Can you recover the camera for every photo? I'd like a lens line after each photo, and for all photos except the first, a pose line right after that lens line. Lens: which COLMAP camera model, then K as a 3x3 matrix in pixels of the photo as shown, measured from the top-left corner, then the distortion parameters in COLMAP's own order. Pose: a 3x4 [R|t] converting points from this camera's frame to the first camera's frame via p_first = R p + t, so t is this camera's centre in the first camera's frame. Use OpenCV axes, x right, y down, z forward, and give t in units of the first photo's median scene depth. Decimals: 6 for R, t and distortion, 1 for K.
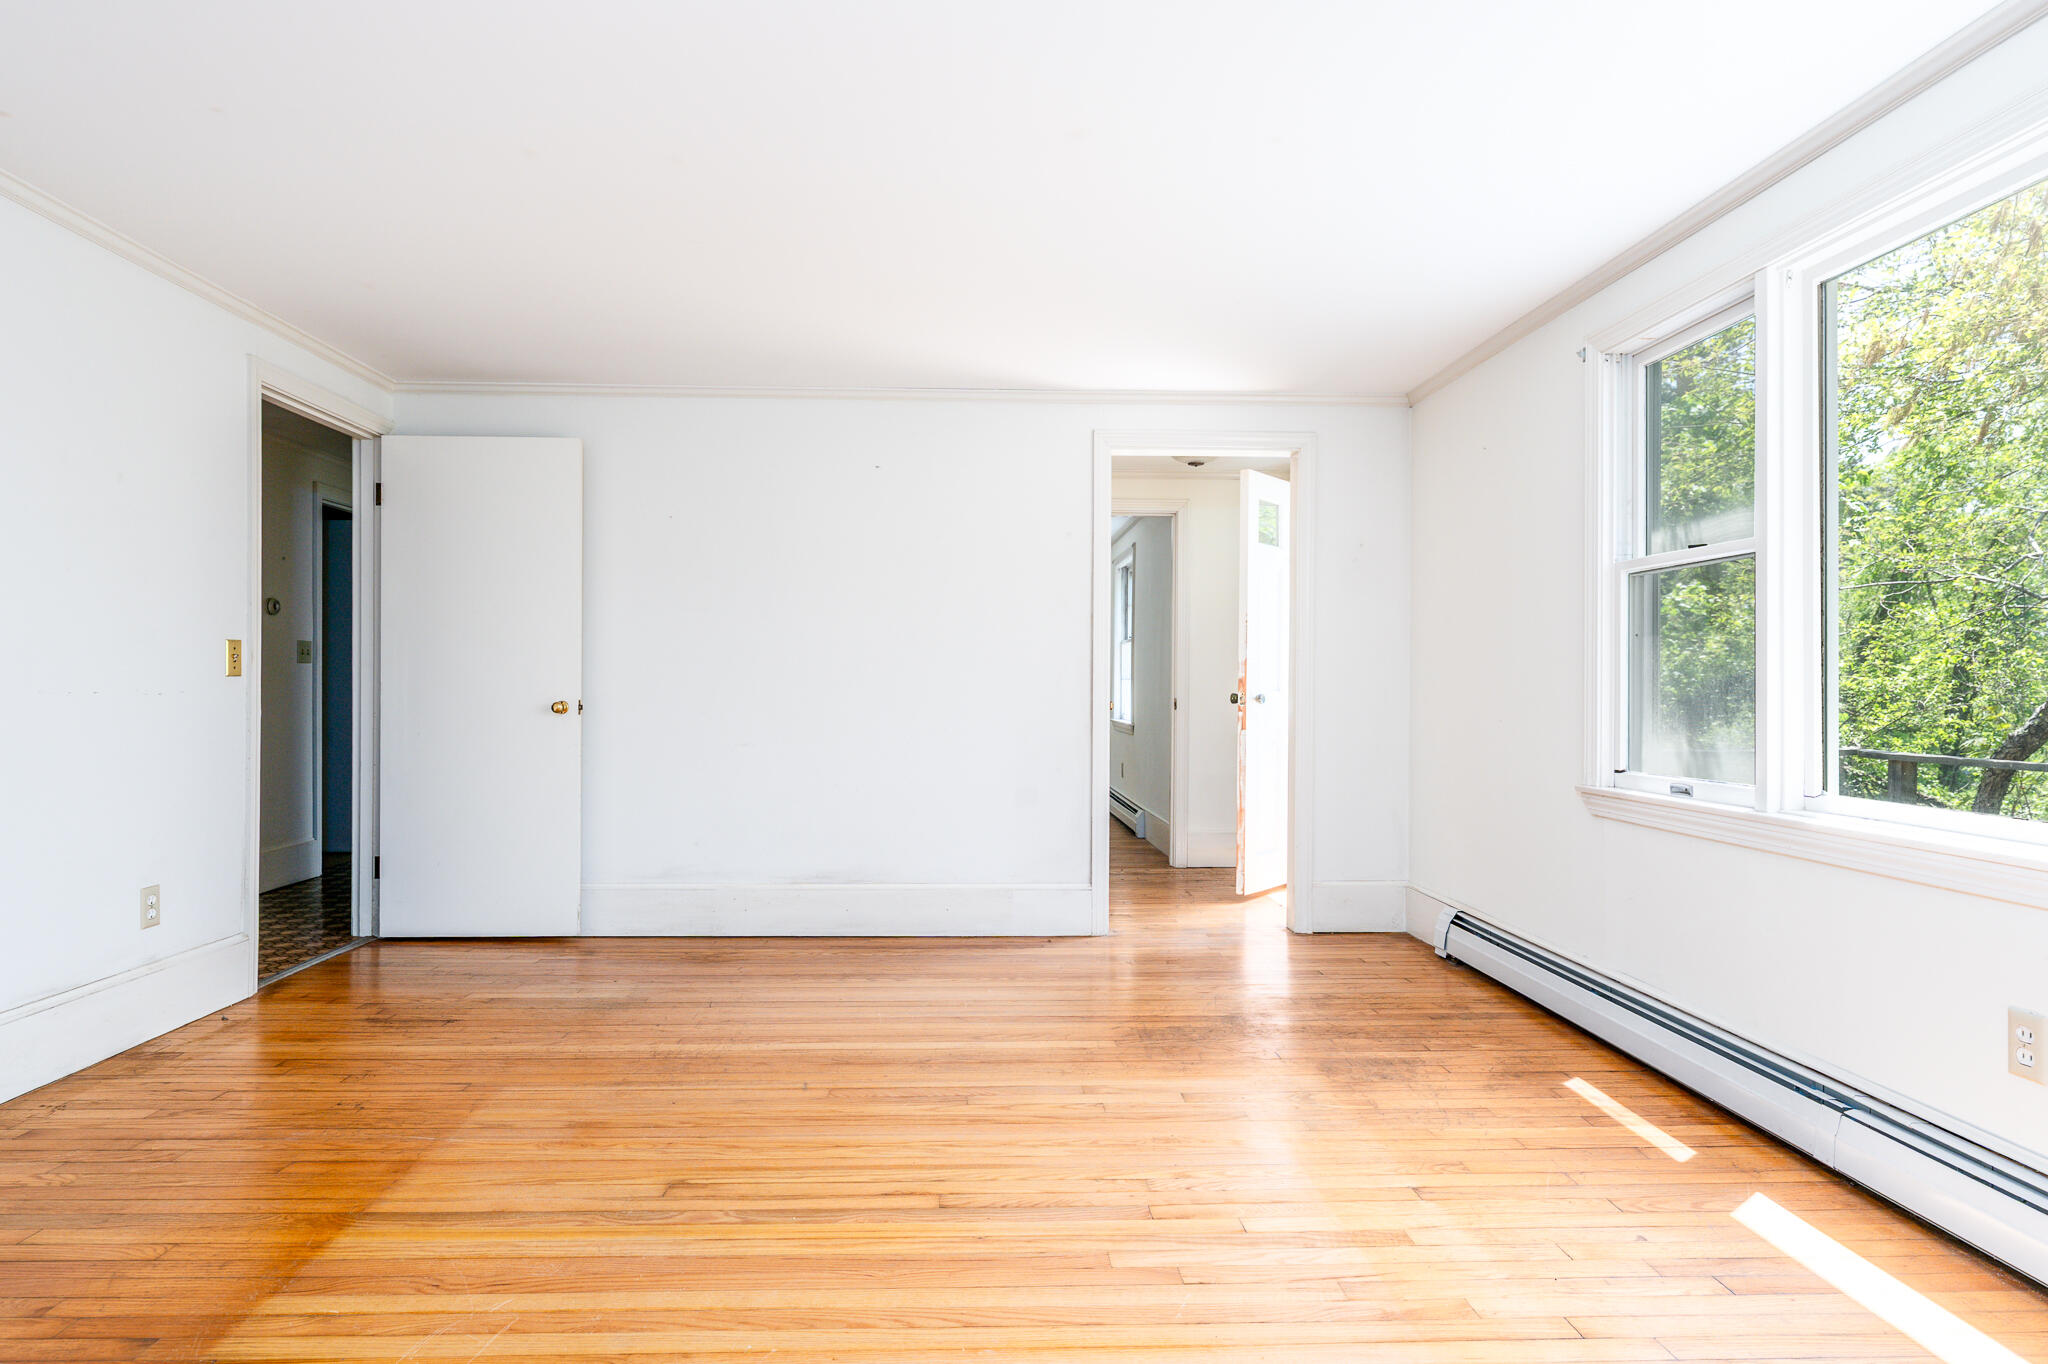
lens RADIAL K [[1095.0, 0, 974.1], [0, 1095.0, 679.7], [0, 0, 1]] dist [0.001299, -0.001016]
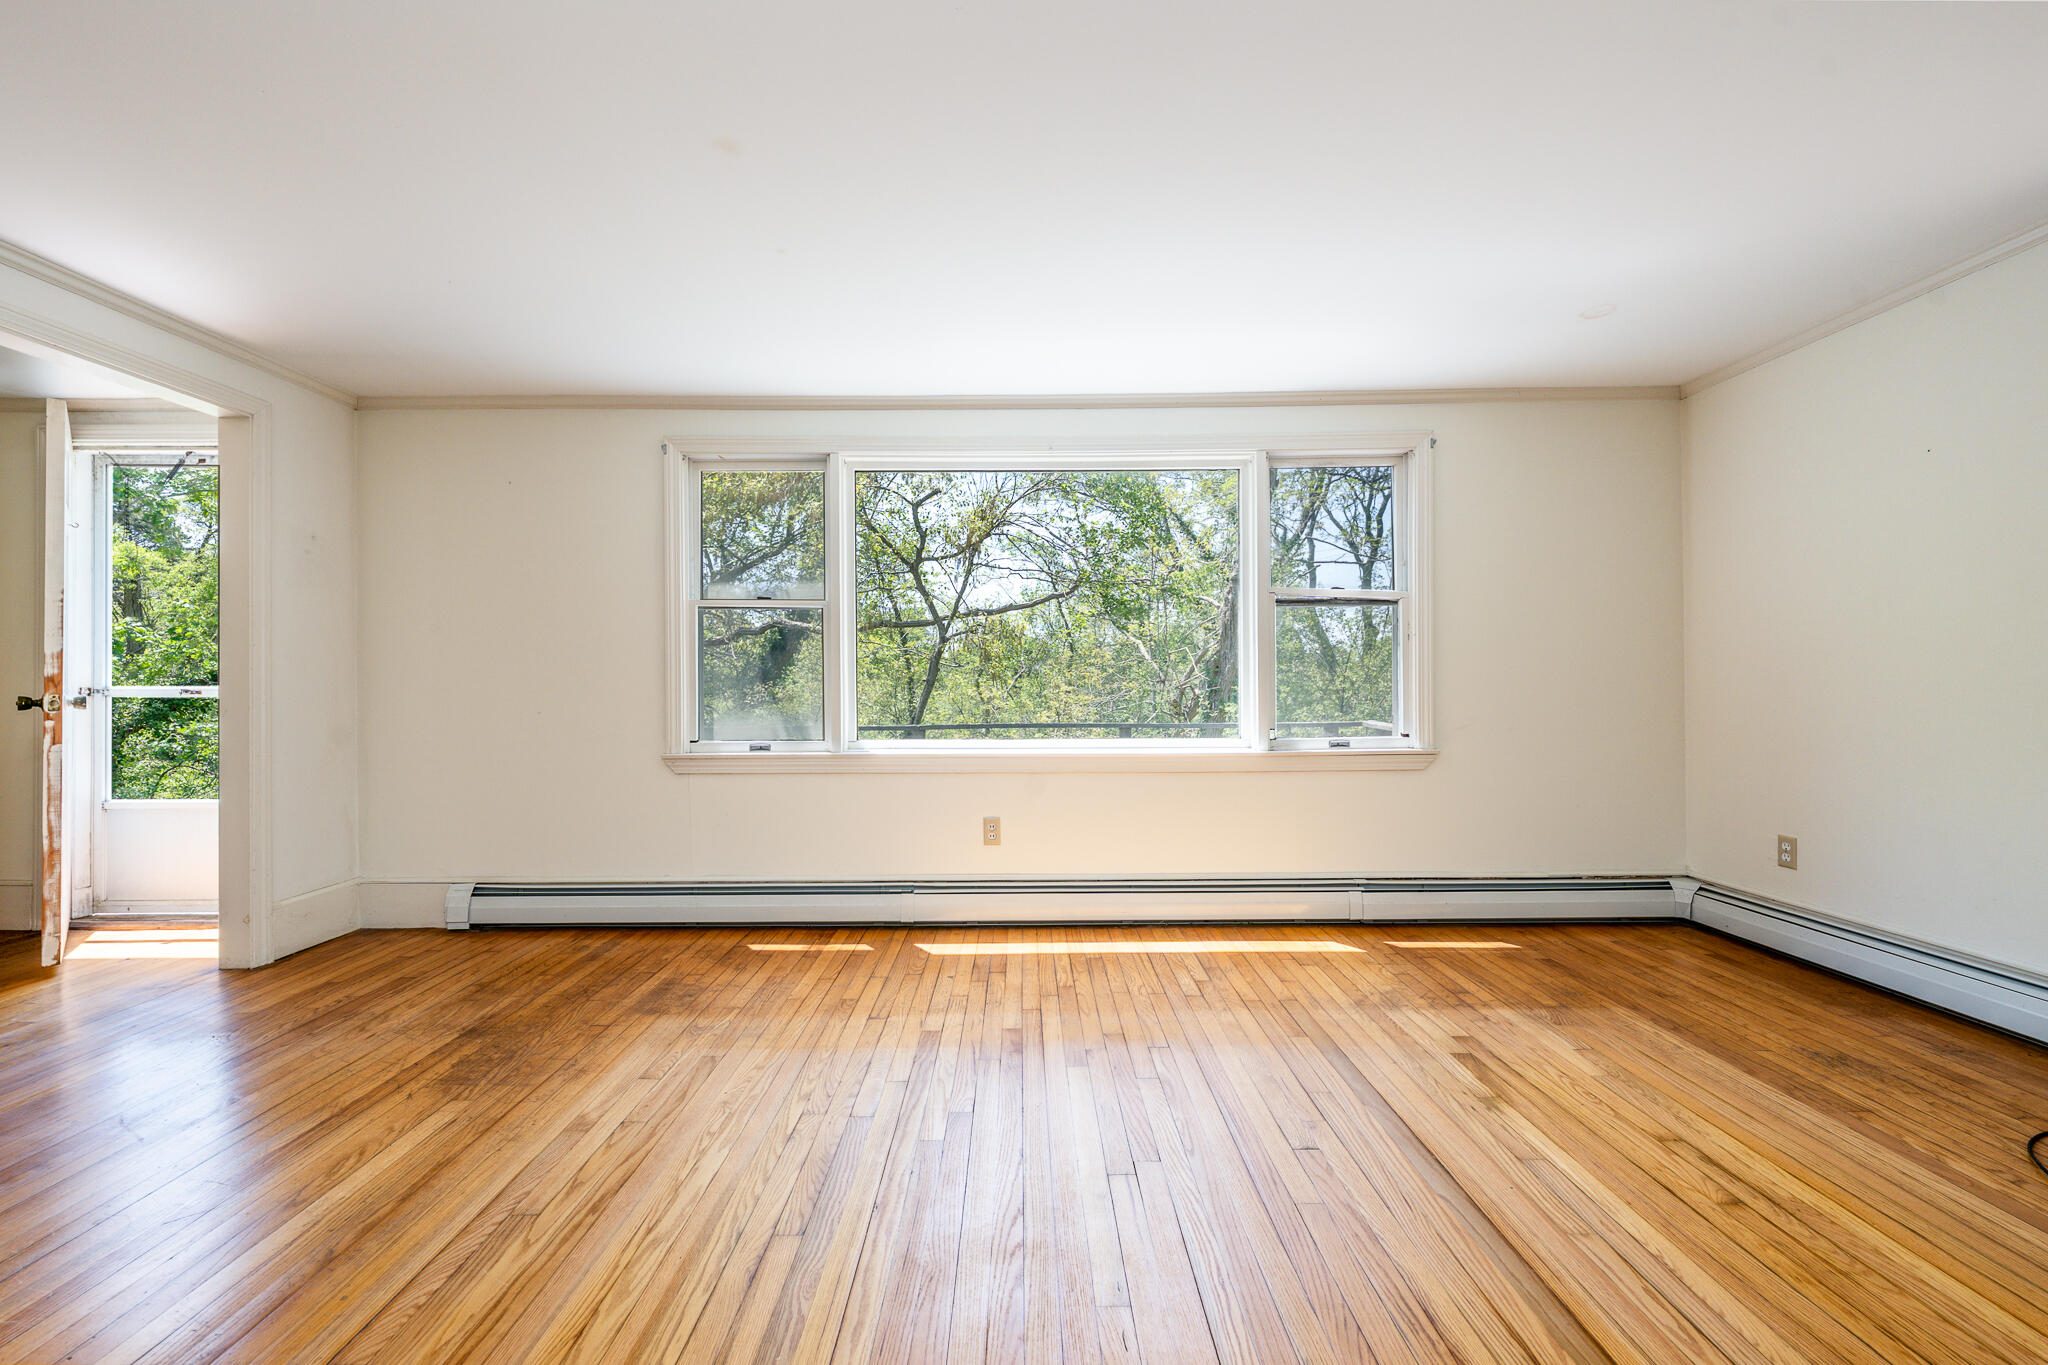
lens RADIAL K [[817.8, 0, 1022.0], [0, 817.8, 667.3], [0, 0, 1]] dist [-0.000679, -0.000060]
pose [[0.017859, 0.015816, 0.999715, -0.644785], [-0.002032, 0.999873, -0.015783, 0.000872], [-0.999838, -0.001750, 0.017889, 0.691914]]
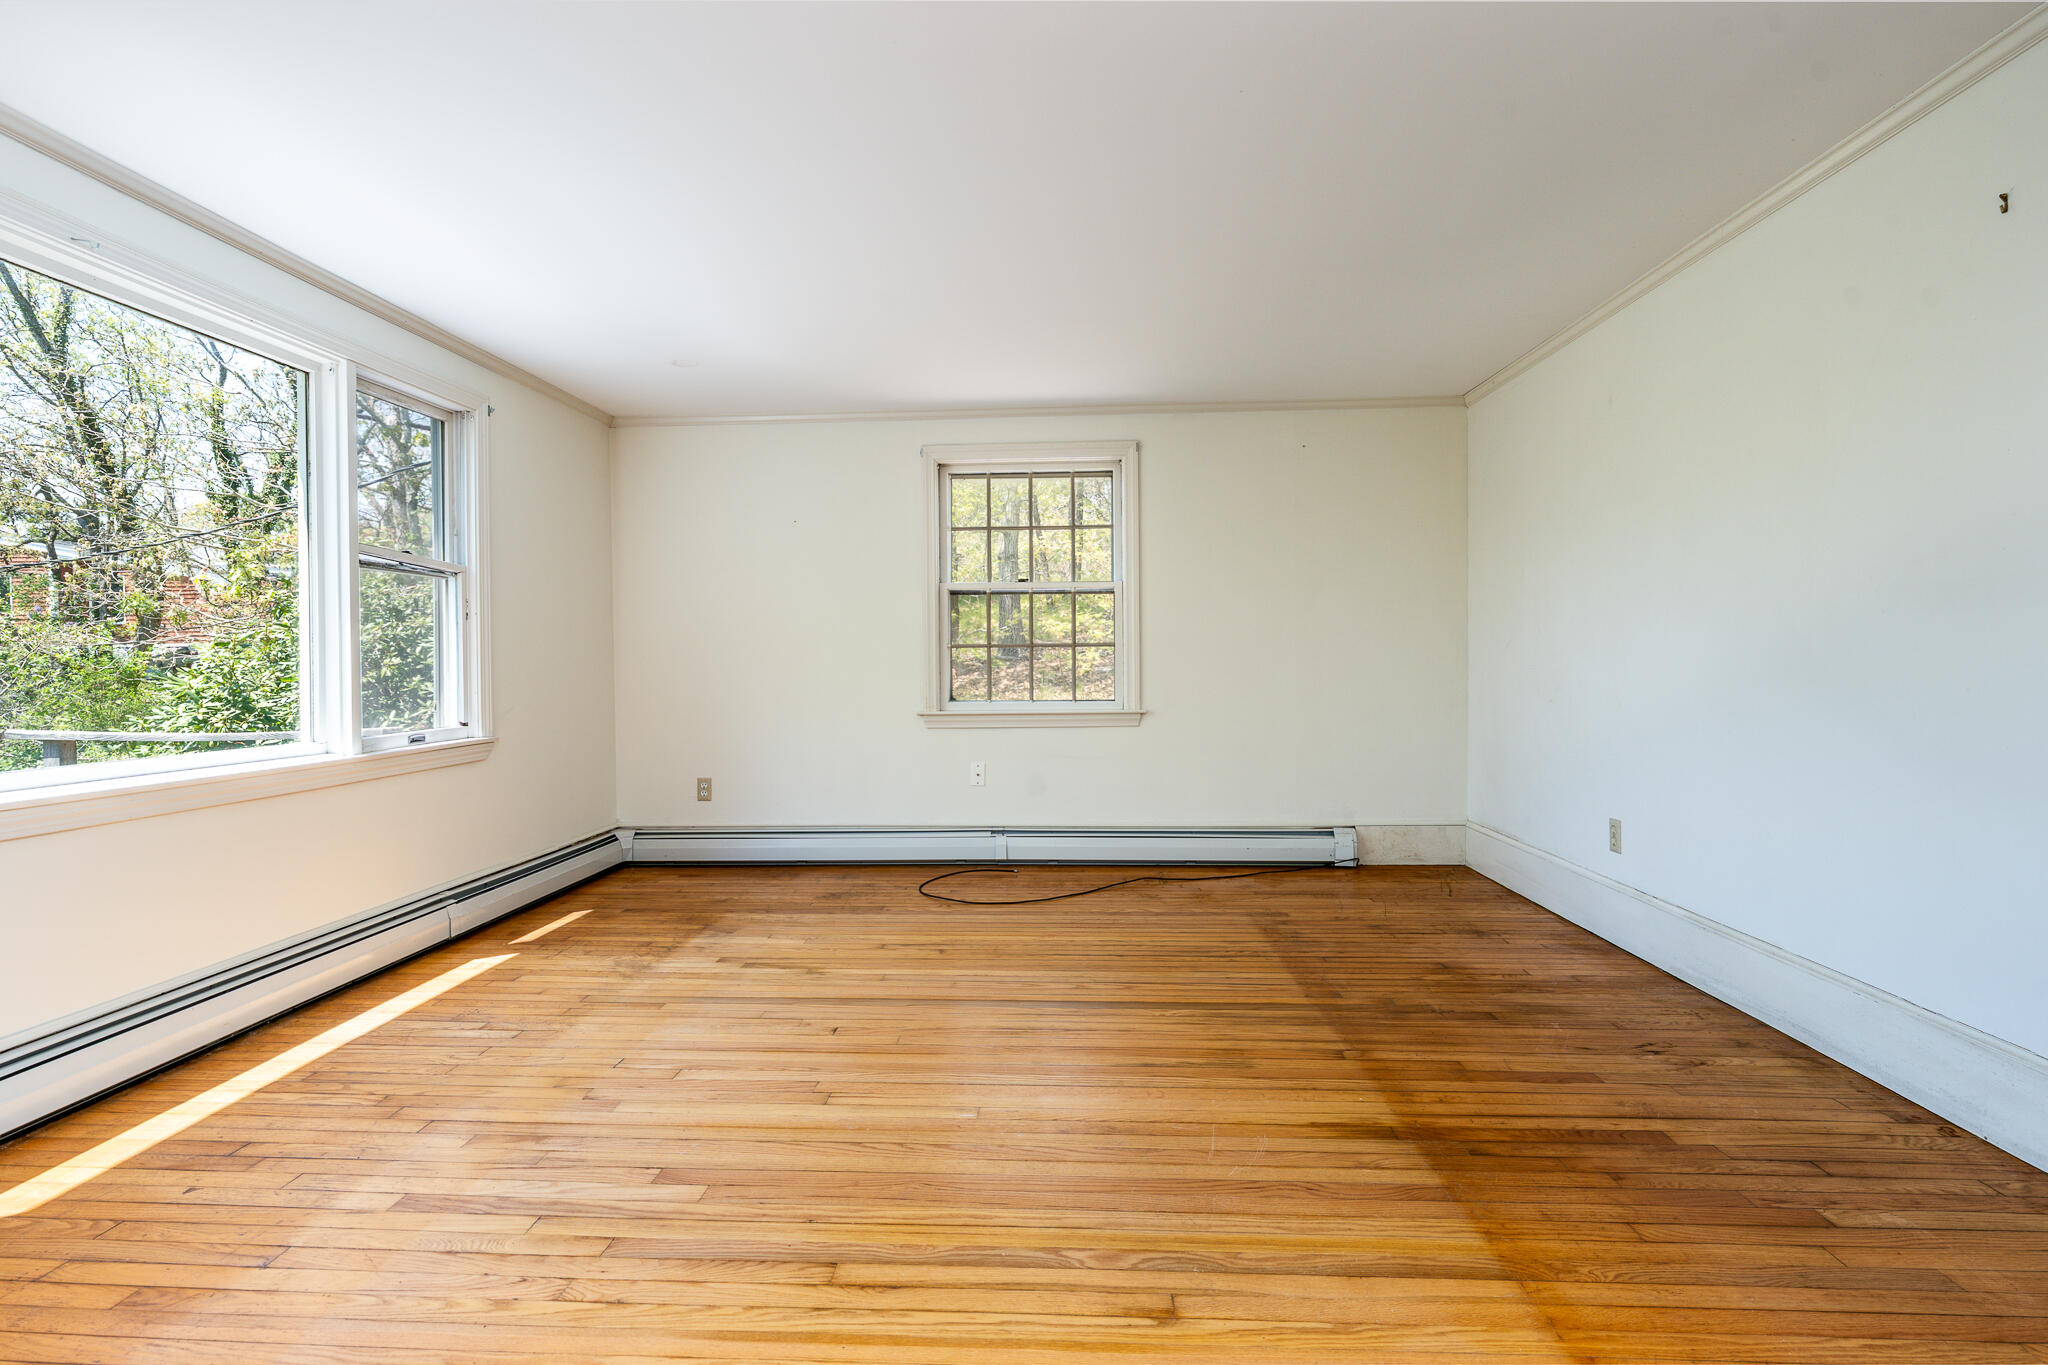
lens RADIAL K [[1008.7, 0, 1014.9], [0, 1008.7, 685.6], [0, 0, 1]] dist [0.001706, 0.000434]
pose [[-0.997329, 0.003333, 0.072958, -0.199654], [0.004459, 0.999873, 0.015276, 0.014435], [-0.072898, 0.015560, -0.997218, 1.537800]]
